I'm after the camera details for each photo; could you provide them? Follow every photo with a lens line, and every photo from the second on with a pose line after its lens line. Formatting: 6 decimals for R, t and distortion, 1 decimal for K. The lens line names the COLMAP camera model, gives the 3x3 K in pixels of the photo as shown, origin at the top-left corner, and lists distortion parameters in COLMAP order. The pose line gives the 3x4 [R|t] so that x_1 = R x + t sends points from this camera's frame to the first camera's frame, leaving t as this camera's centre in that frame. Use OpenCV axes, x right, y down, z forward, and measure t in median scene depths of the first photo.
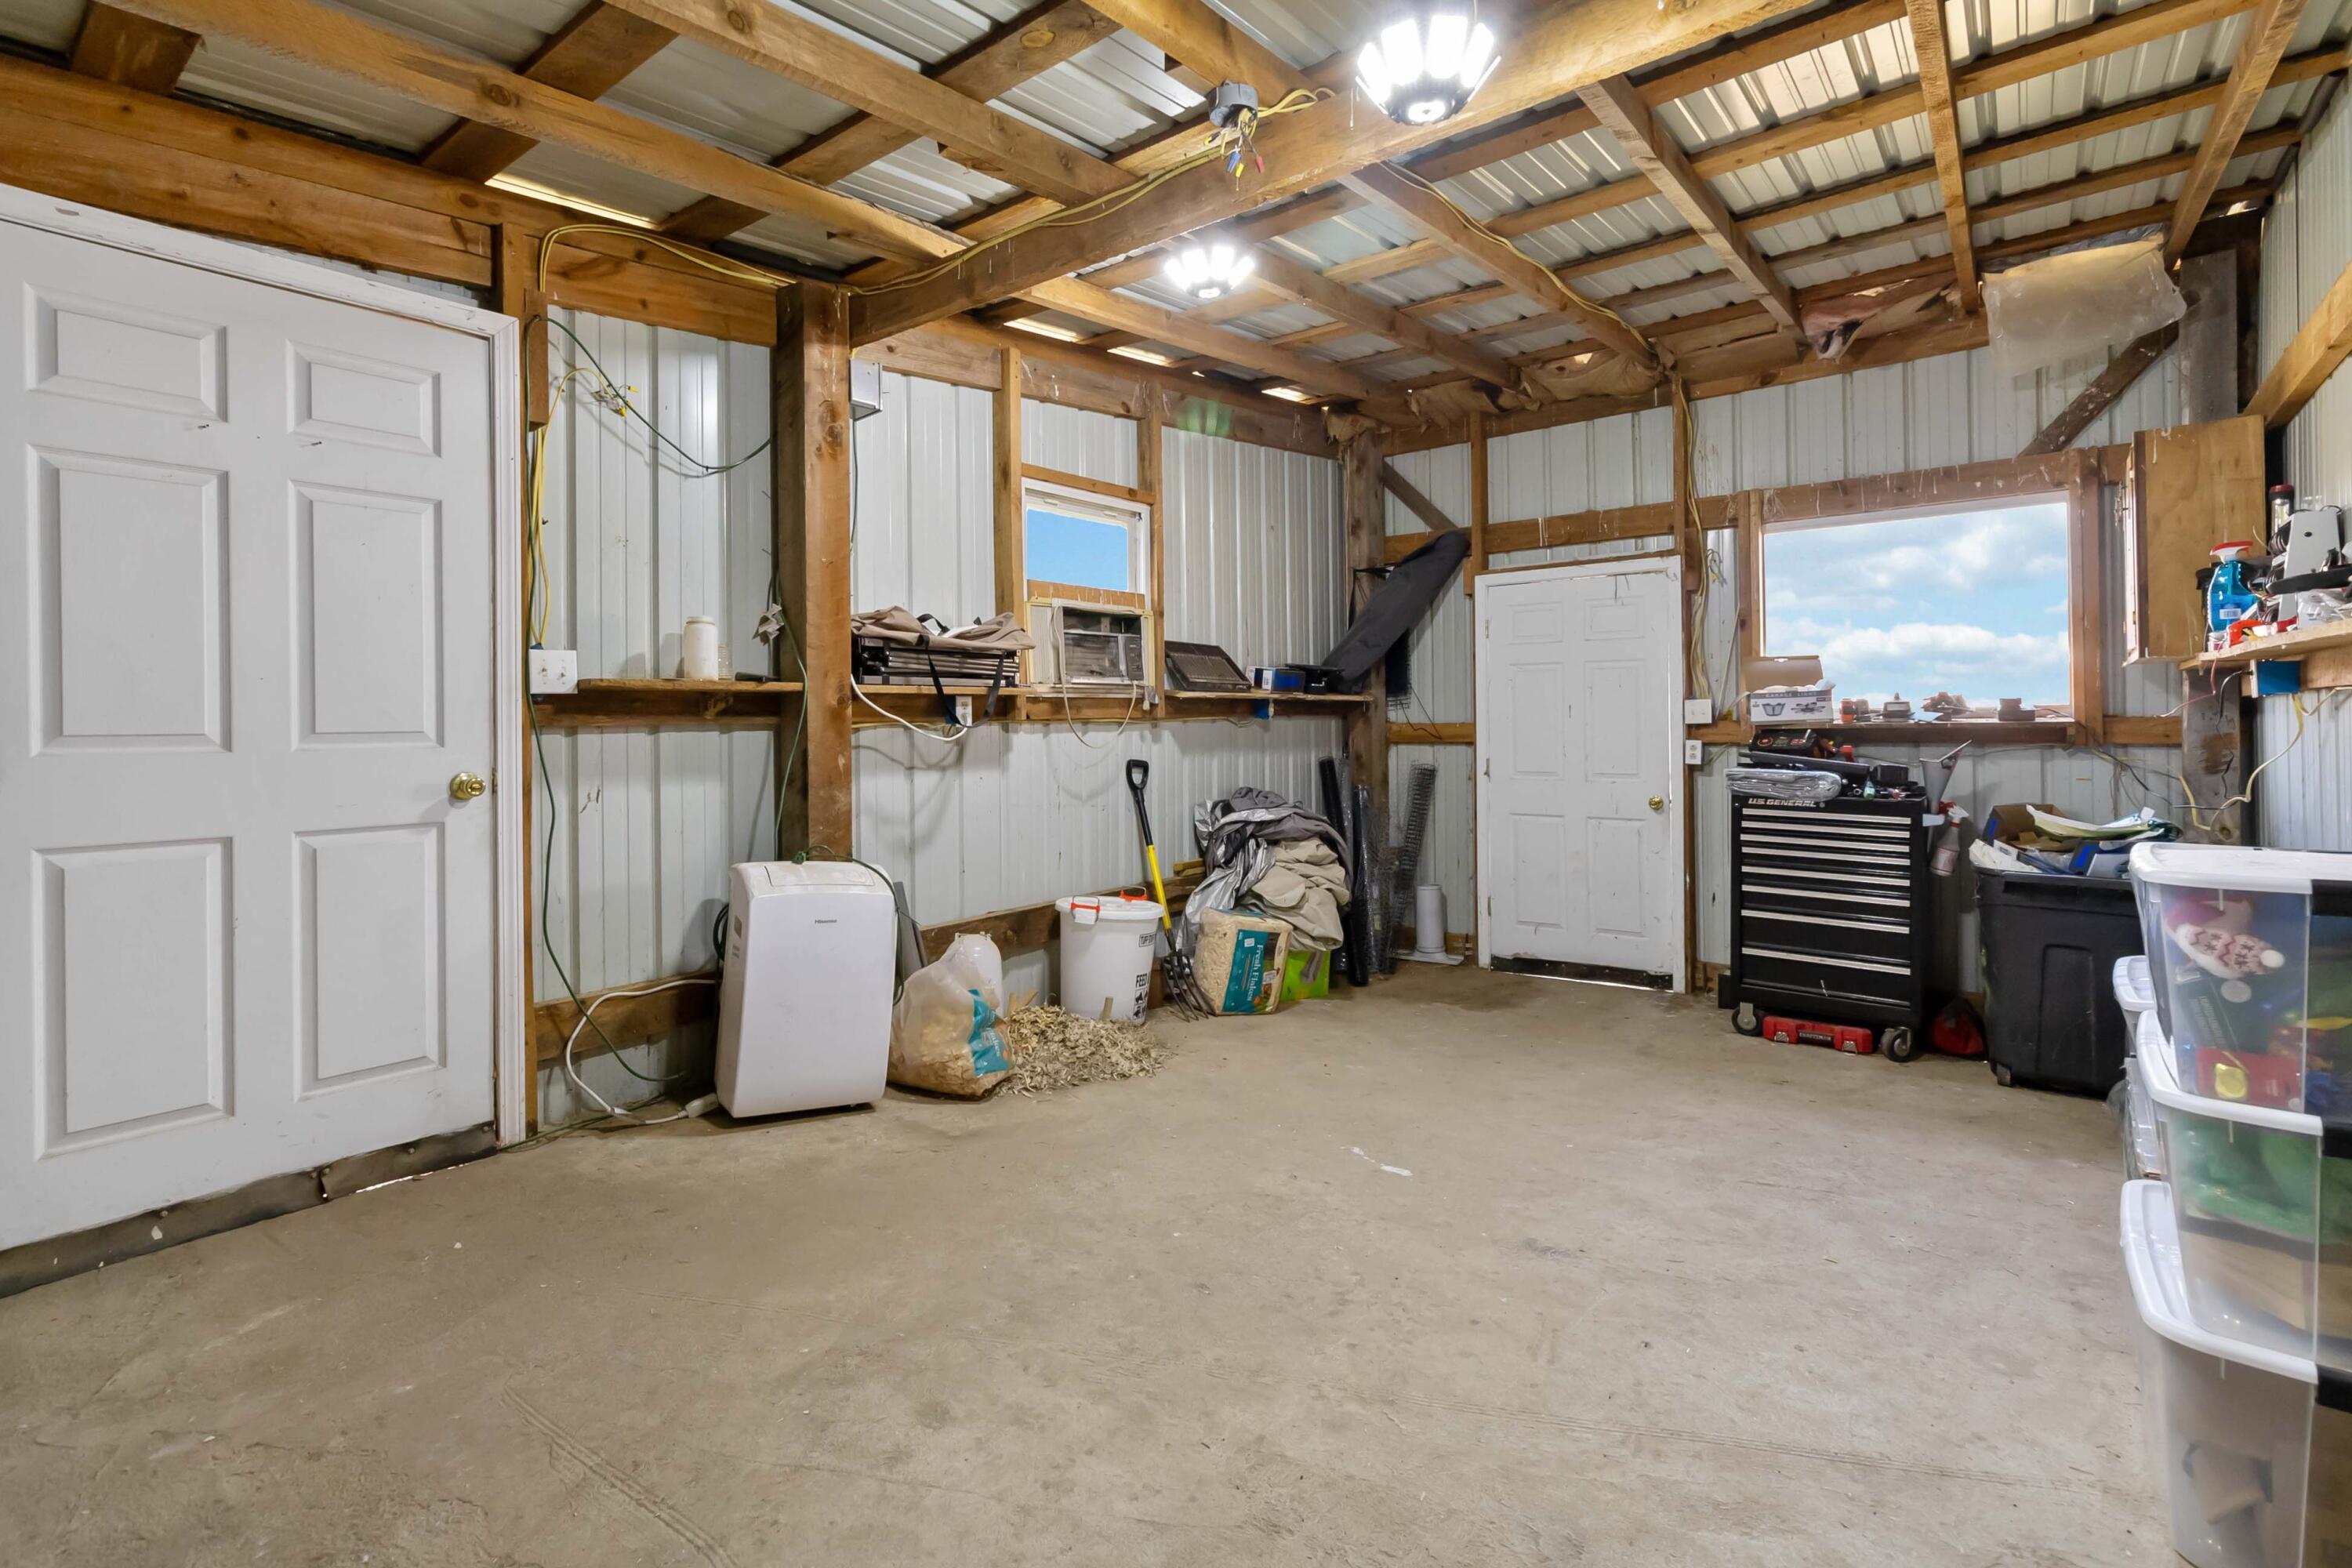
lens RADIAL K [[1023.3, 0, 1178.6], [0, 1023.3, 725.6], [0, 0, 1]] dist [0.000488, -0.000029]
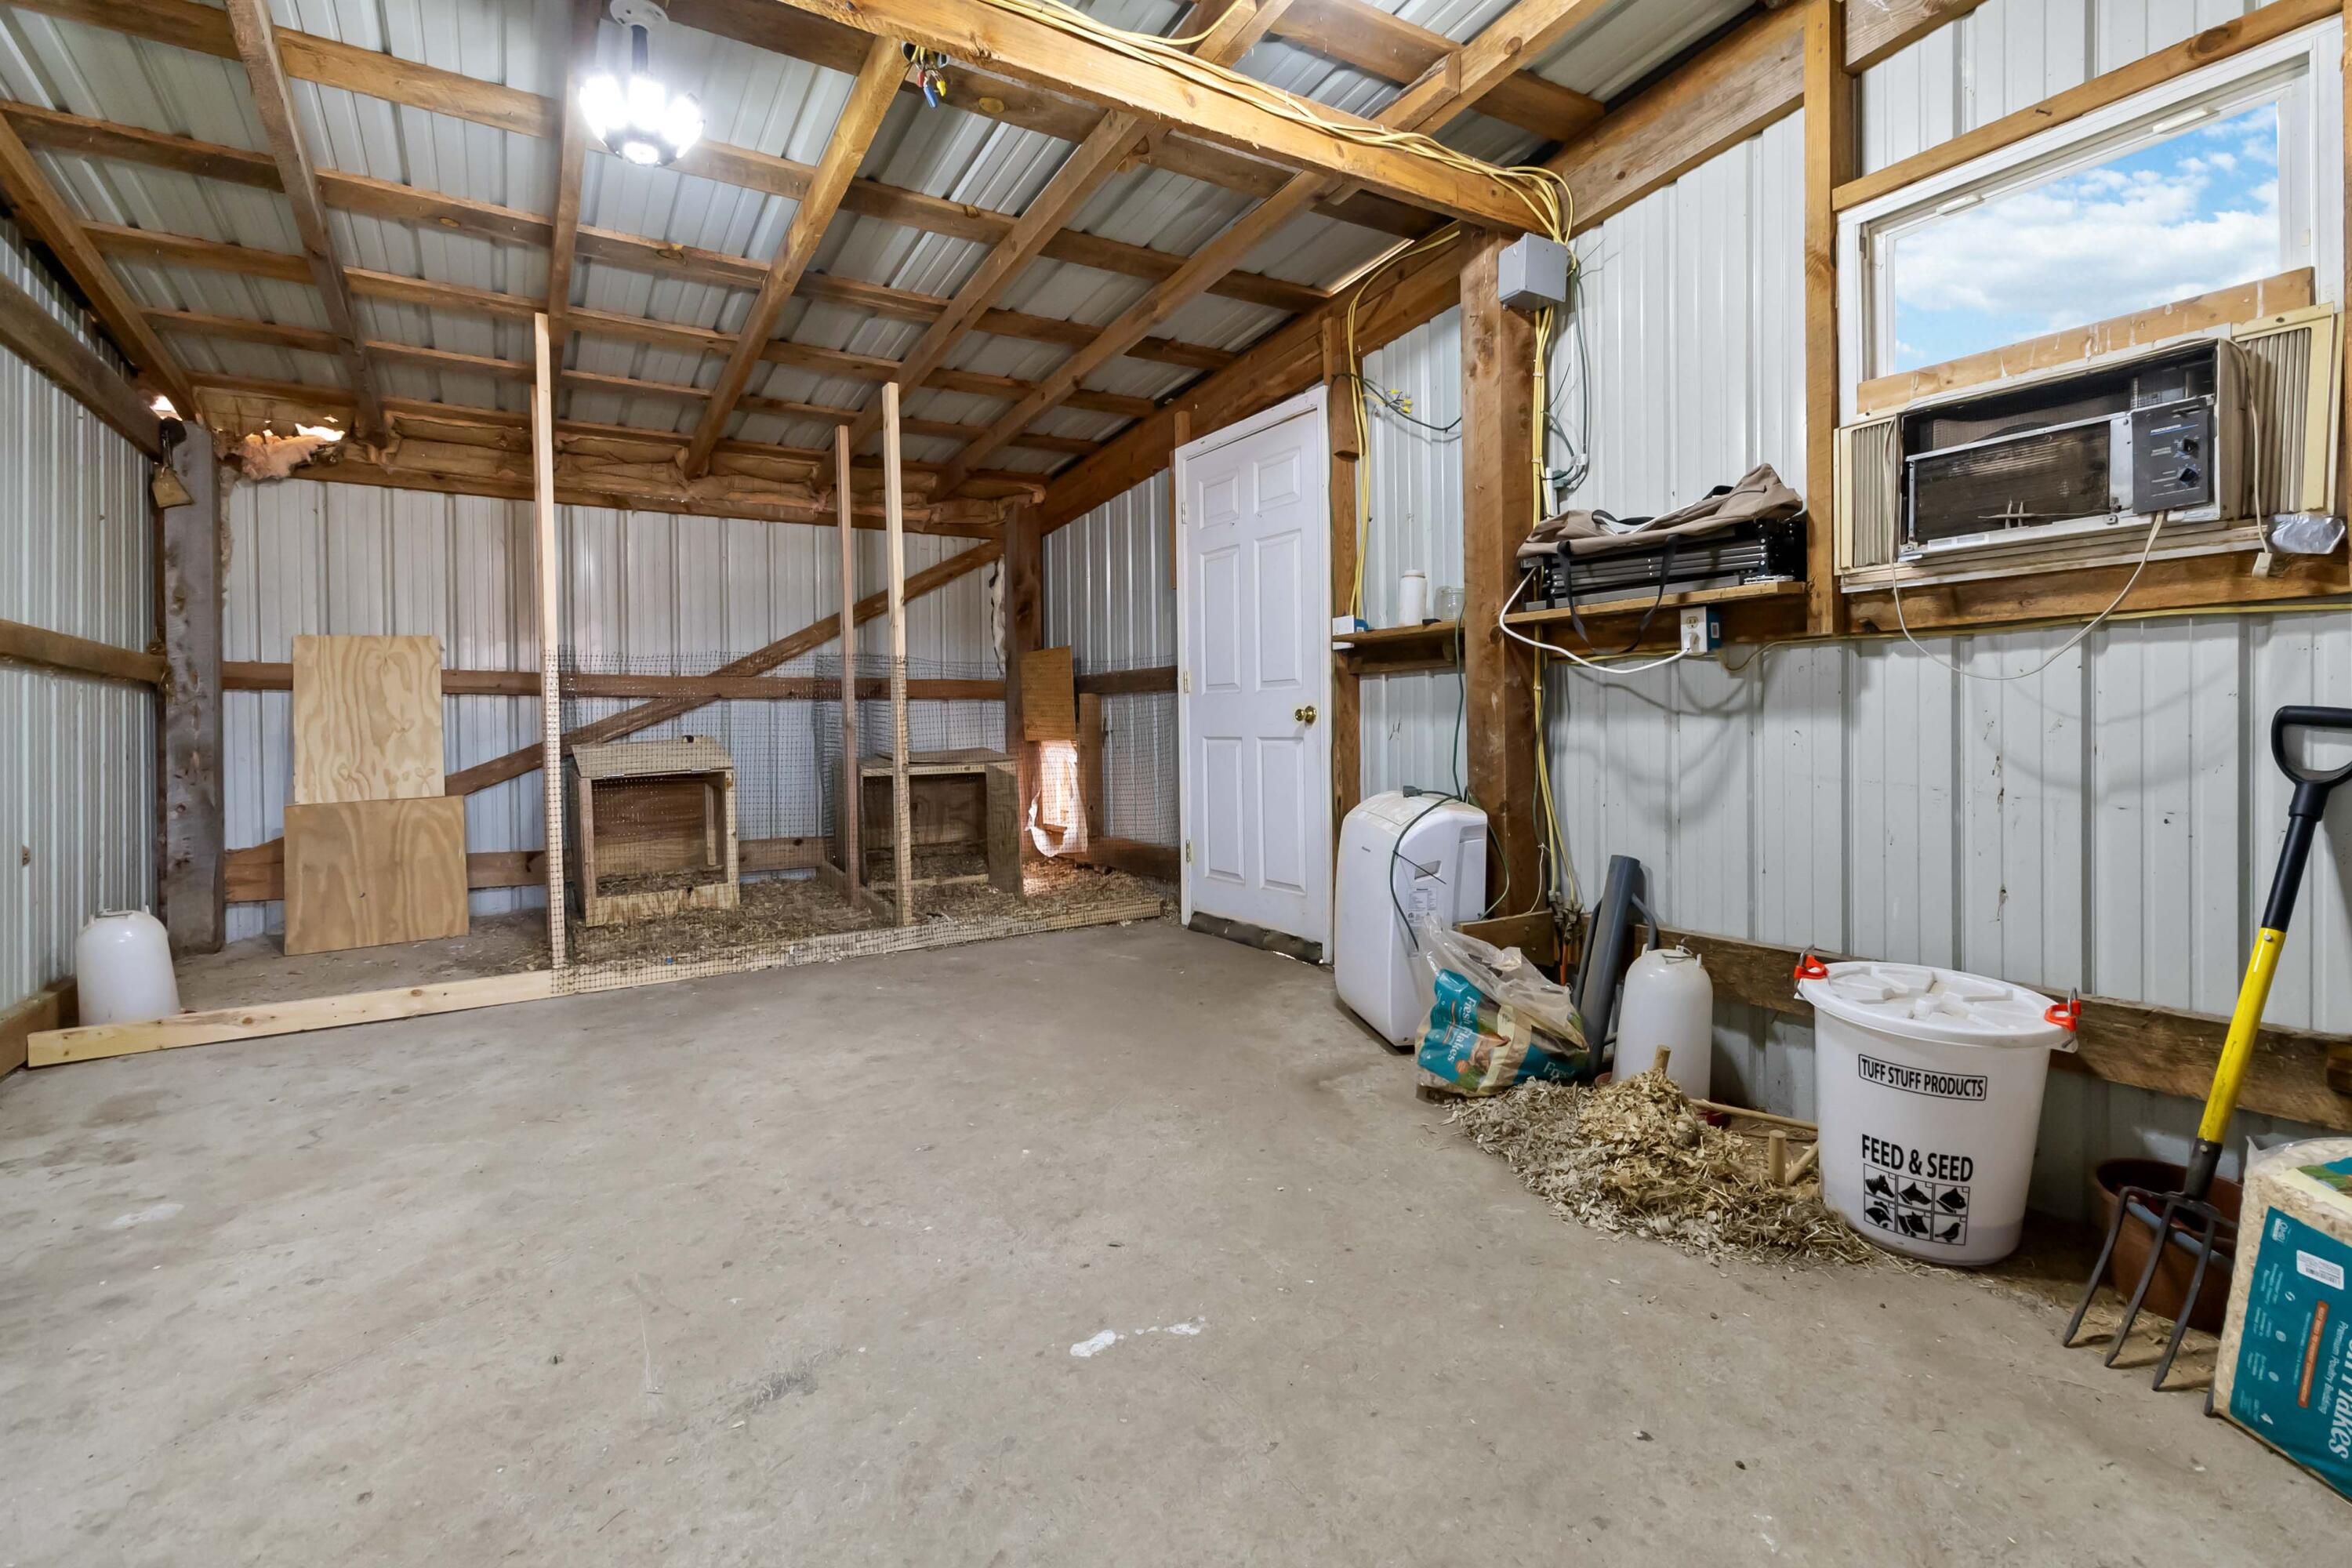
lens RADIAL K [[1023.3, 0, 1178.6], [0, 1023.3, 725.6], [0, 0, 1]] dist [0.000488, -0.000029]
pose [[-0.290420, 0.013995, -0.956797, 0.832488], [0.009165, 0.999888, 0.011843, 0.058901], [0.956856, -0.005330, -0.290515, 1.307315]]
